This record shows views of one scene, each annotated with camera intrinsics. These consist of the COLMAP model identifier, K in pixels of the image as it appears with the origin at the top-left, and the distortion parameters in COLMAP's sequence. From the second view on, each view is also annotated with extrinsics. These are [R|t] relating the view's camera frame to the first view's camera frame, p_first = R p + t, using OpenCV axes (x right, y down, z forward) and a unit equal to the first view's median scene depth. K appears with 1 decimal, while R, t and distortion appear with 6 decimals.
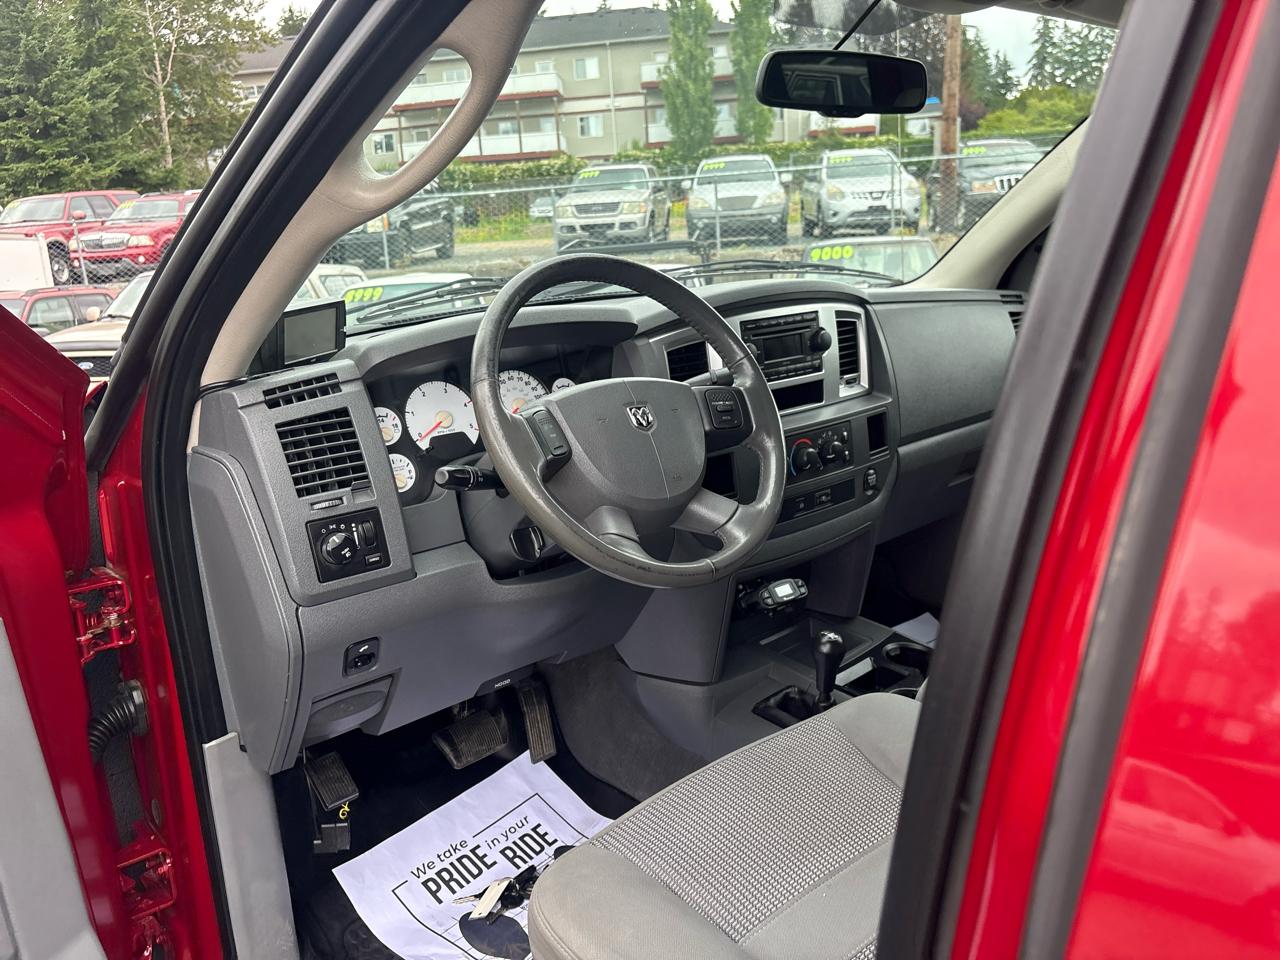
lens RADIAL K [[974.9, 0, 622.3], [0, 974.9, 486.0], [0, 0, 1]] dist [0.067794, -0.092263]
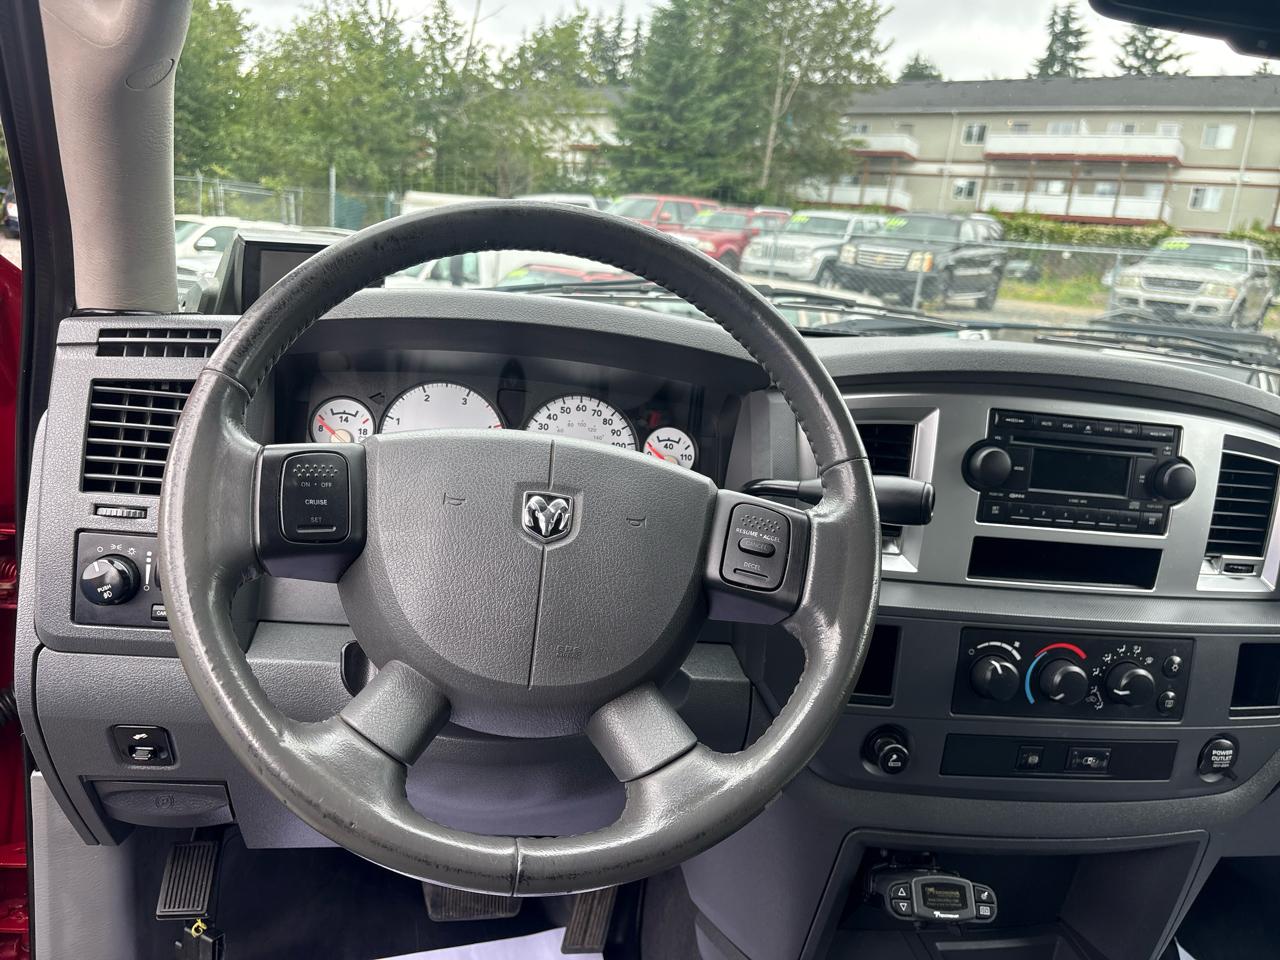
lens RADIAL K [[970.9, 0, 634.1], [0, 970.9, 469.9], [0, 0, 1]] dist [0.033459, -0.041244]
pose [[0.846652, 0.255315, -0.466898, 0.008785], [-0.279286, 0.960029, 0.018530, -0.003514], [0.452967, 0.114709, 0.884117, 0.016801]]
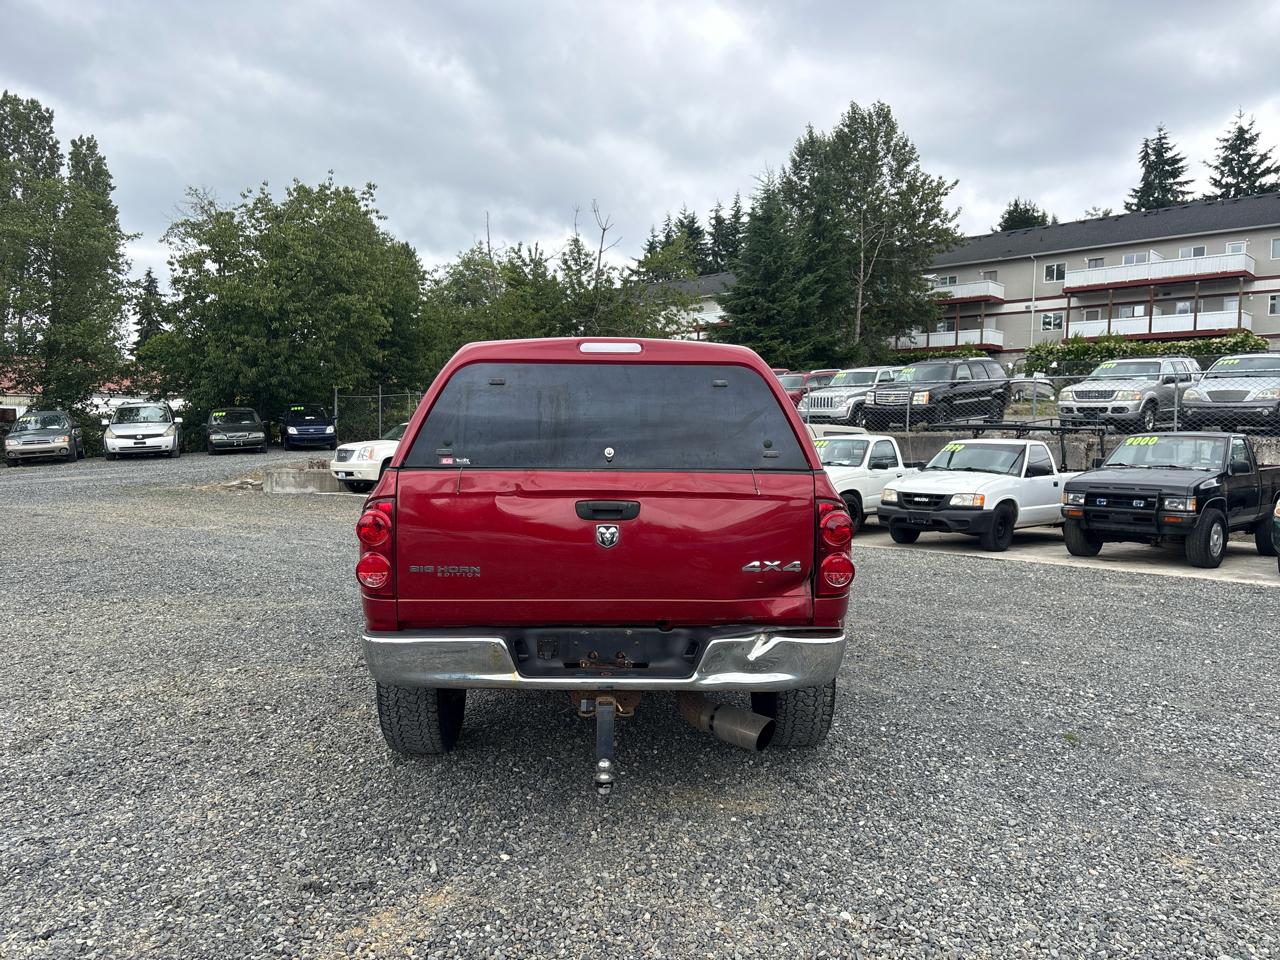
lens RADIAL K [[972.4, 0, 644.2], [0, 972.4, 478.4], [0, 0, 1]] dist [0.067248, -0.082746]
pose [[0.777475, 0.101210, -0.620717, 0.158350], [-0.202426, 0.974716, -0.094616, 0.022969], [0.595447, 0.199211, 0.778304, -0.131934]]
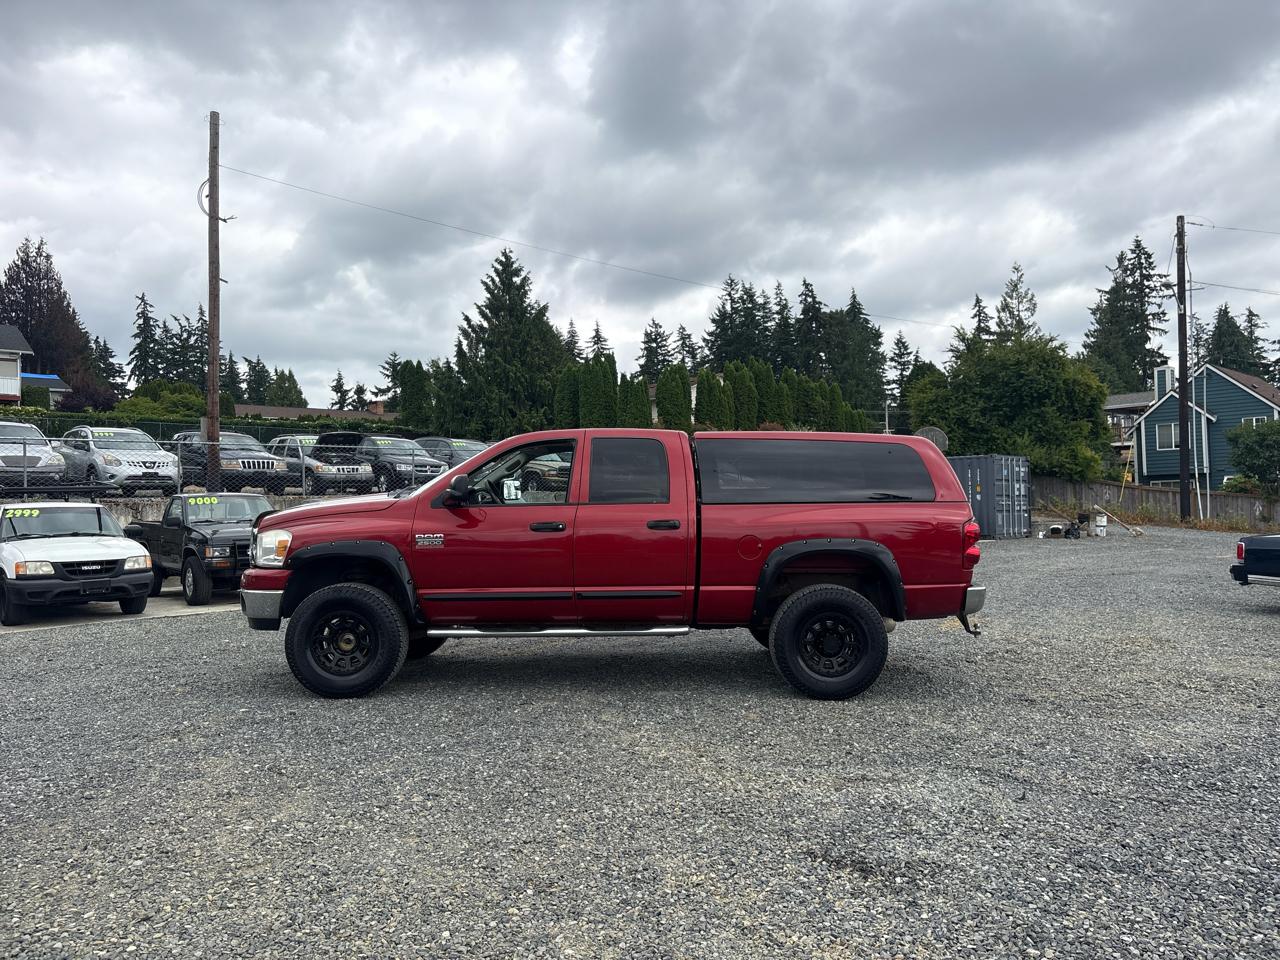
lens RADIAL K [[972.4, 0, 644.2], [0, 972.4, 478.4], [0, 0, 1]] dist [0.067248, -0.082746]
pose [[0.646231, 0.070137, 0.759912, -0.152755], [0.147802, 0.965411, -0.214794, 0.048475], [-0.748692, 0.251123, 0.613512, -0.141262]]
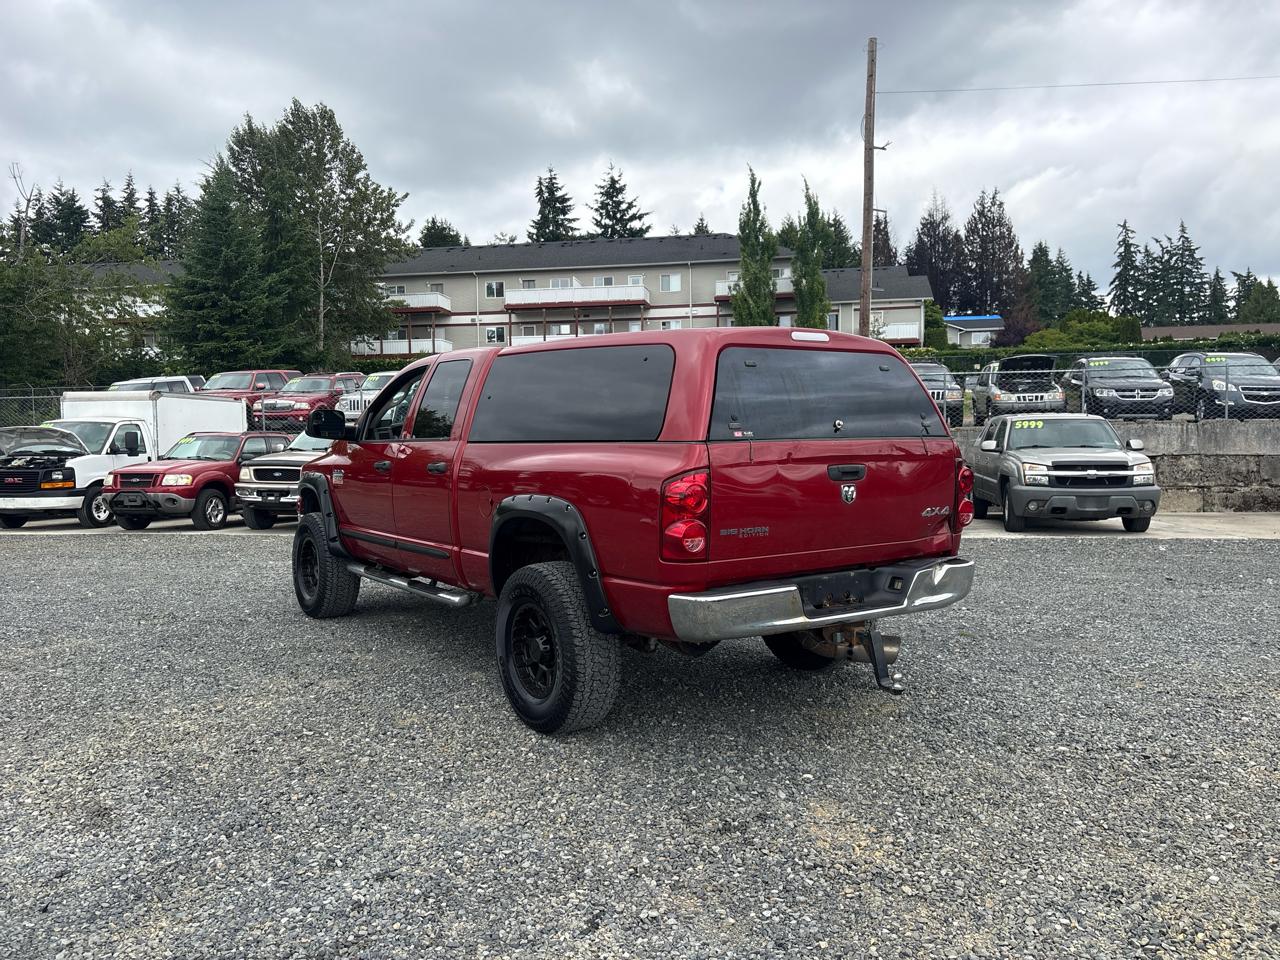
lens RADIAL K [[972.4, 0, 644.2], [0, 972.4, 478.4], [0, 0, 1]] dist [0.067248, -0.082746]
pose [[0.995212, 0.054879, -0.080884, 0.067502], [-0.069130, 0.980204, -0.185527, 0.044812], [0.069102, 0.190230, 0.979305, -0.180624]]
